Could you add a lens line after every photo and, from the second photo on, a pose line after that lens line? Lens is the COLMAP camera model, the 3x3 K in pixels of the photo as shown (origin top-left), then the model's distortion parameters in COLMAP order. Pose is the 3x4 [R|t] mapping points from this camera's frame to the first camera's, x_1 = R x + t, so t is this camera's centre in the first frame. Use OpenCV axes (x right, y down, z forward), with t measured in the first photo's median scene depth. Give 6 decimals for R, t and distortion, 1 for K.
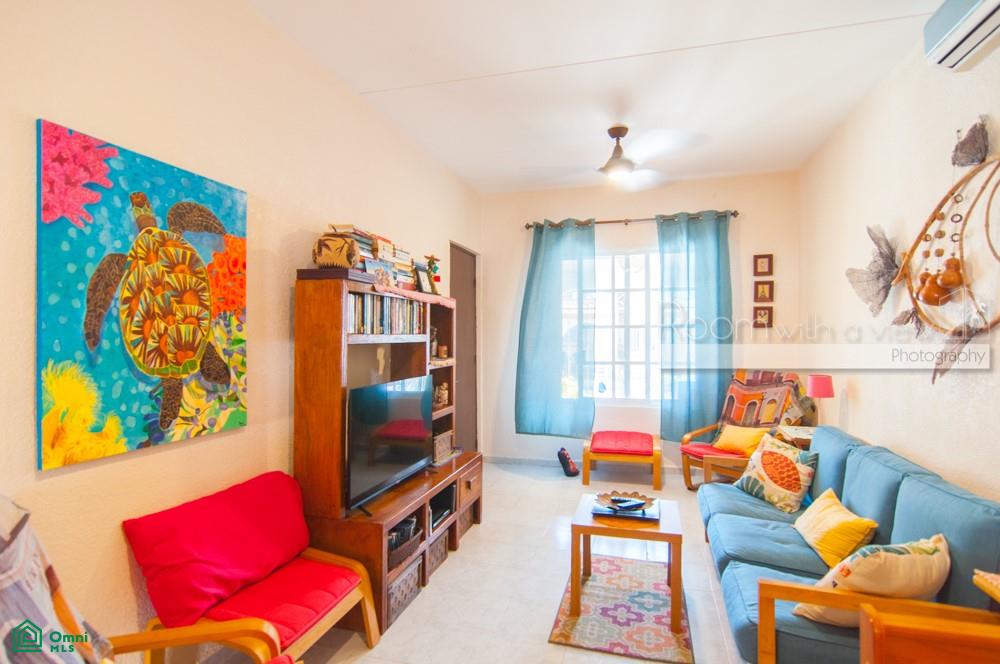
lens RADIAL K [[532.9, 0, 498.4], [0, 532.9, 337.6], [0, 0, 1]] dist [-0.000242, 0.001095]
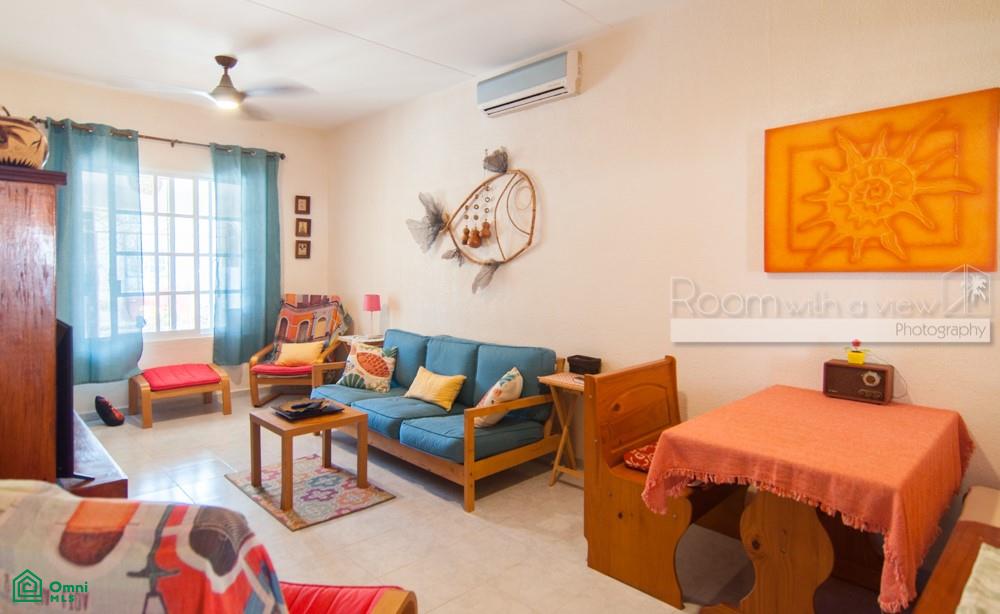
lens RADIAL K [[544.7, 0, 503.1], [0, 544.7, 288.6], [0, 0, 1]] dist [-0.007056, 0.000357]
pose [[0.496921, -0.027036, 0.867374, -0.555792], [-0.004190, 0.999428, 0.033552, 0.009755], [-0.867786, -0.020307, 0.496524, 0.035324]]
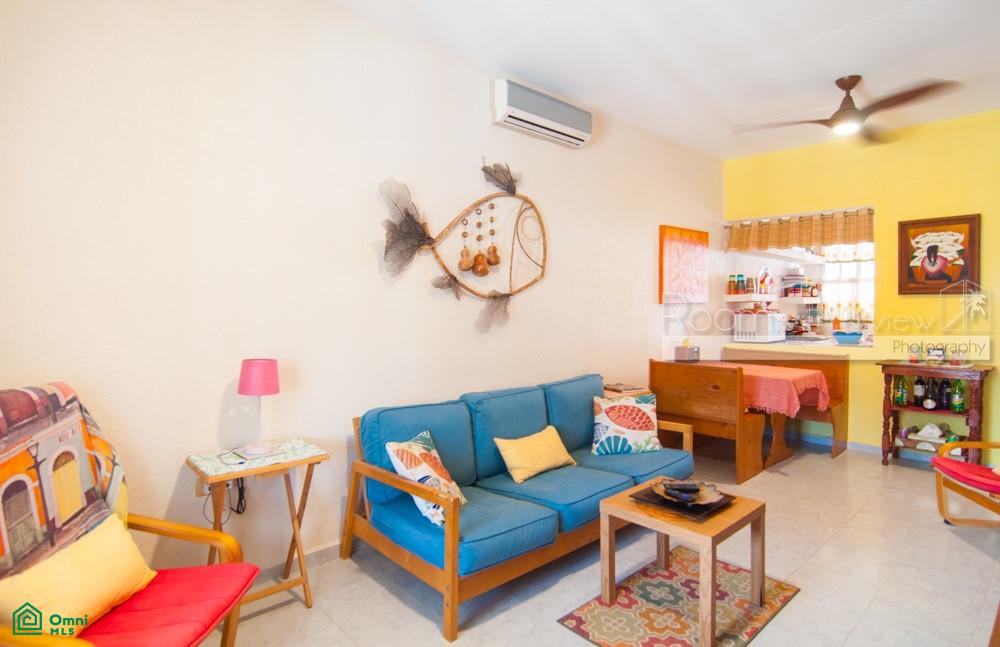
lens RADIAL K [[540.2, 0, 498.9], [0, 540.2, 314.7], [0, 0, 1]] dist [-0.008023, -0.000120]
pose [[-0.851986, -0.008848, 0.523490, 0.041475], [0.003789, 0.999727, 0.023064, 0.005804], [-0.523551, 0.021634, -0.851719, 1.806109]]
